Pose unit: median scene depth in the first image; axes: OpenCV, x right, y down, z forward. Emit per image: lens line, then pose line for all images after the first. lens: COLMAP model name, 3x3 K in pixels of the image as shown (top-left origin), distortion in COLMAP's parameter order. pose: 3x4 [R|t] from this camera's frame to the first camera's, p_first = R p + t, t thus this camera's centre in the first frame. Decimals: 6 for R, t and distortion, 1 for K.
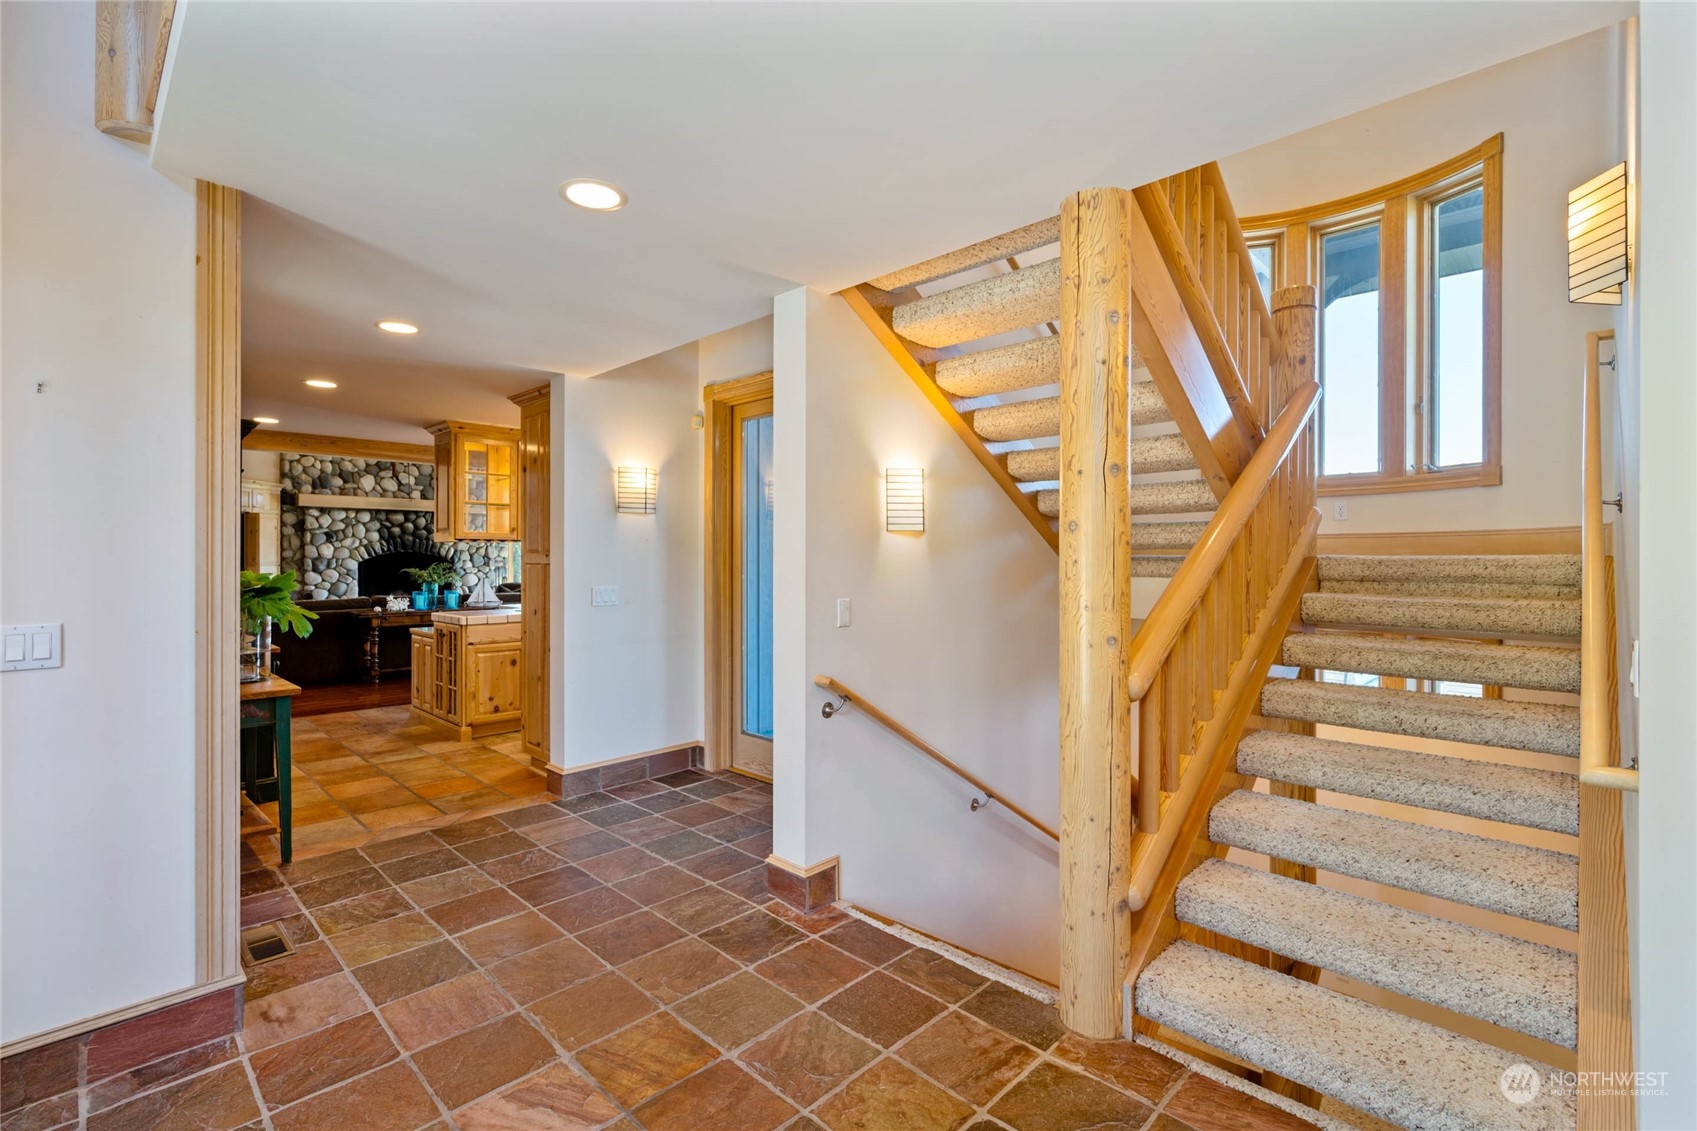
lens RADIAL K [[775.9, 0, 850.2], [0, 775.9, 560.0], [0, 0, 1]] dist [0.003279, 0.000243]
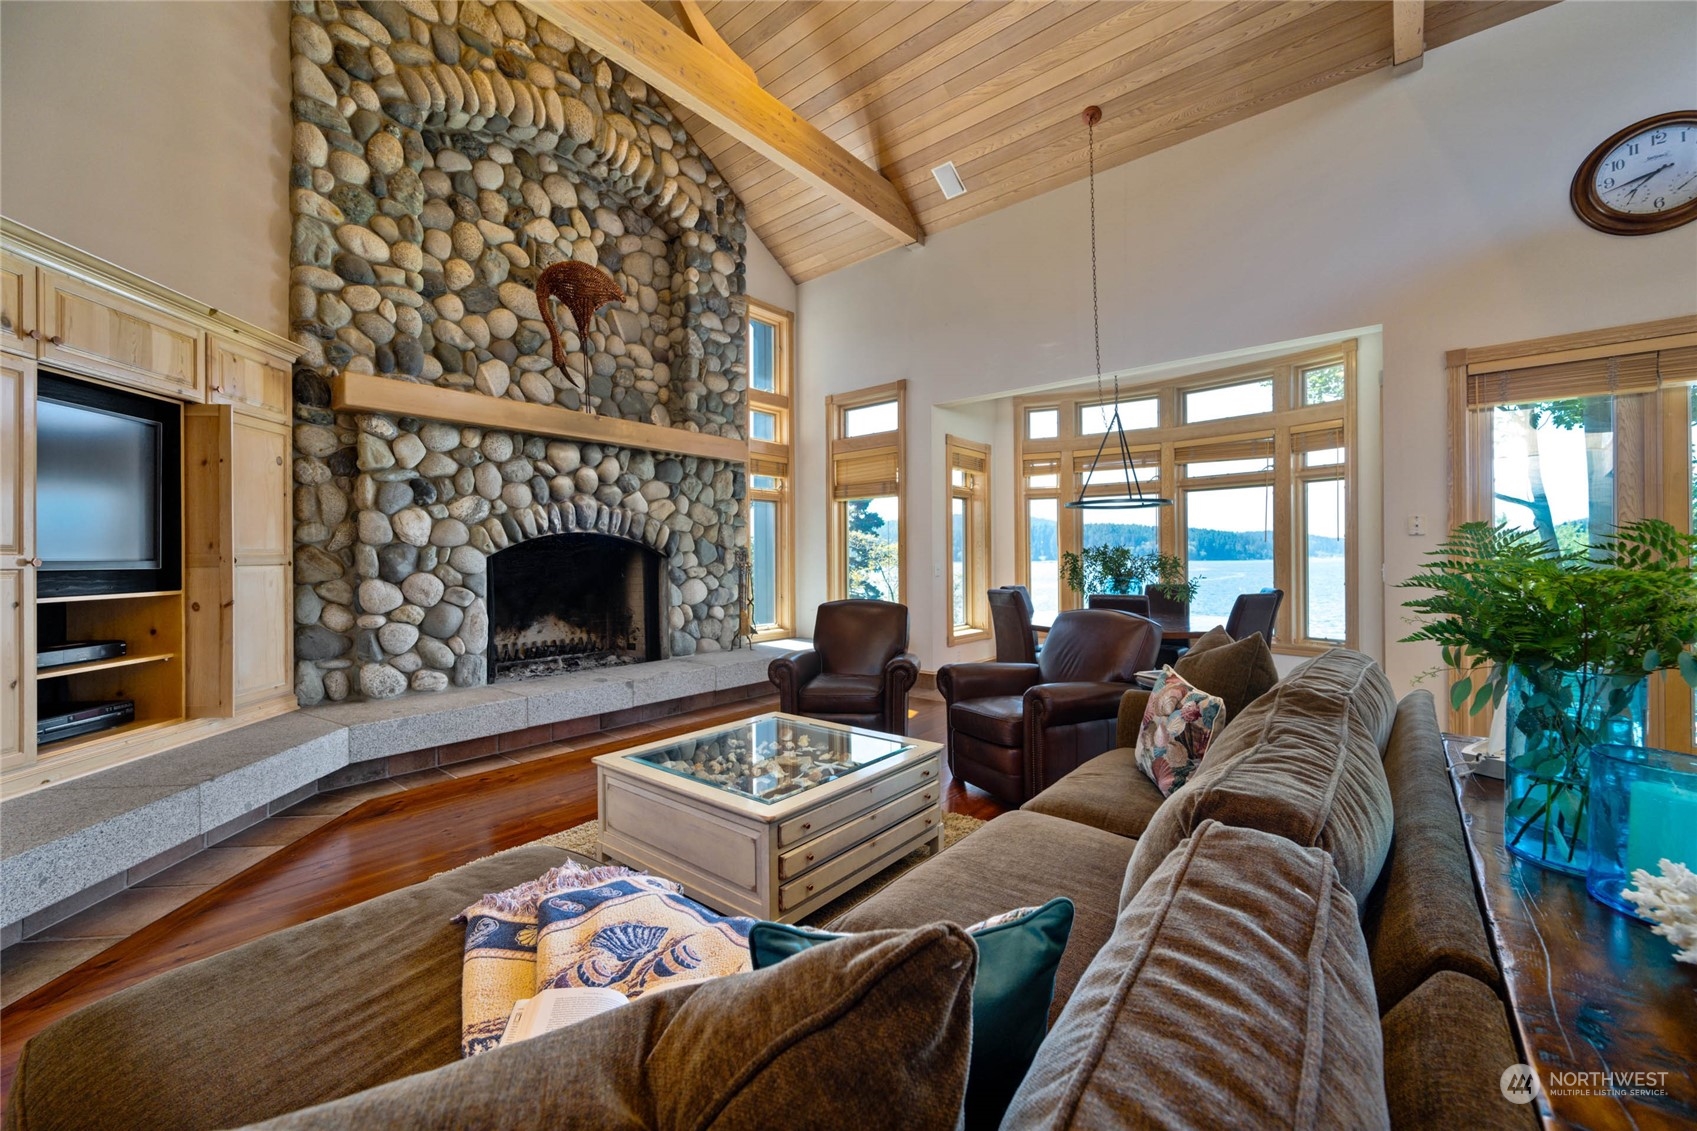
lens RADIAL K [[667.9, 0, 844.9], [0, 667.9, 558.9], [0, 0, 1]] dist [-0.001727, -0.000106]
pose [[0.997035, -0.011055, 0.076156, -0.475350], [0.011459, 0.999923, -0.004862, 0.008819], [-0.076096, 0.005720, 0.997084, 0.636391]]
